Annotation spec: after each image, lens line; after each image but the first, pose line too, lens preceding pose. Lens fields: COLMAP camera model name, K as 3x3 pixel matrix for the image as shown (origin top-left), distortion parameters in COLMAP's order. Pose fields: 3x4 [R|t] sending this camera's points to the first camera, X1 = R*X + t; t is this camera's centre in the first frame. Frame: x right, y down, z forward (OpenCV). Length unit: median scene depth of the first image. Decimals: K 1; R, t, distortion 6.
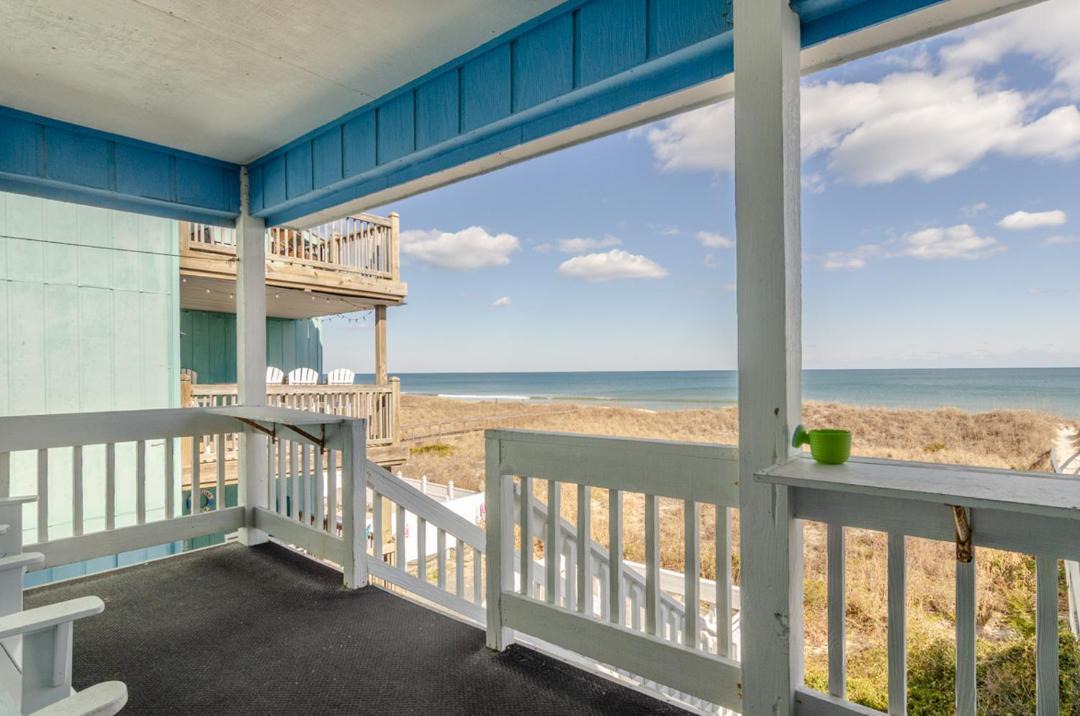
lens RADIAL K [[579.0, 0, 541.8], [0, 579.0, 376.5], [0, 0, 1]] dist [-0.003493, 0.000235]
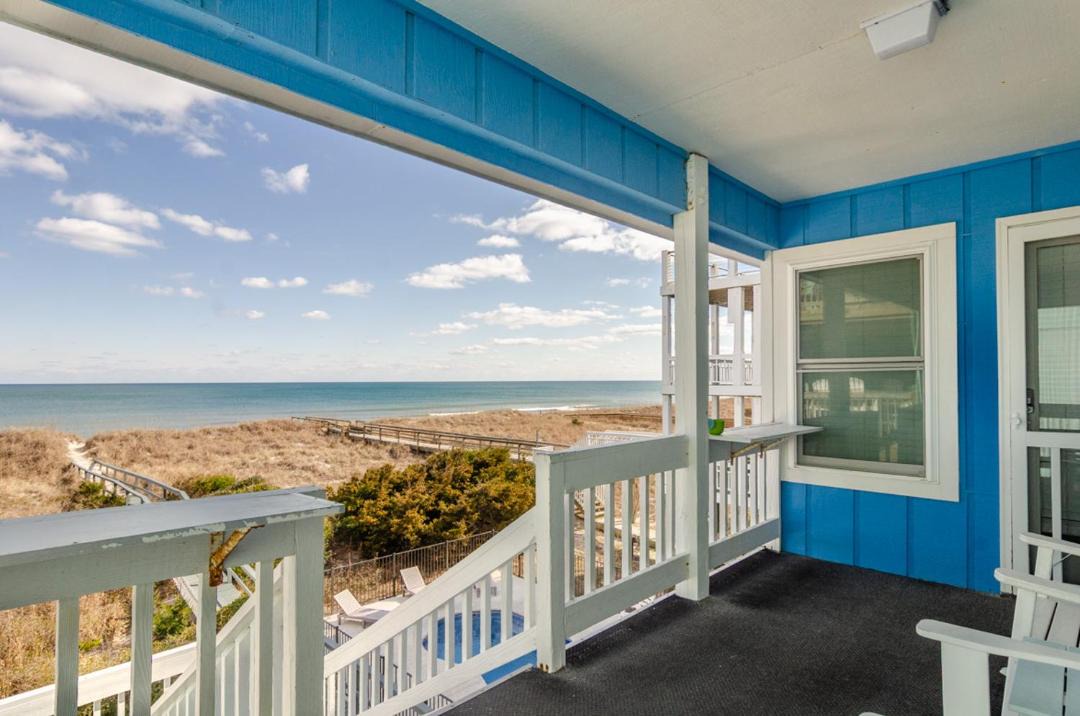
lens RADIAL K [[579.0, 0, 541.8], [0, 579.0, 376.5], [0, 0, 1]] dist [-0.003493, 0.000235]
pose [[0.076729, 0.020159, 0.996848, -0.821369], [0.008170, 0.999749, -0.020846, -0.018844], [-0.997018, 0.009744, 0.076545, 0.696776]]
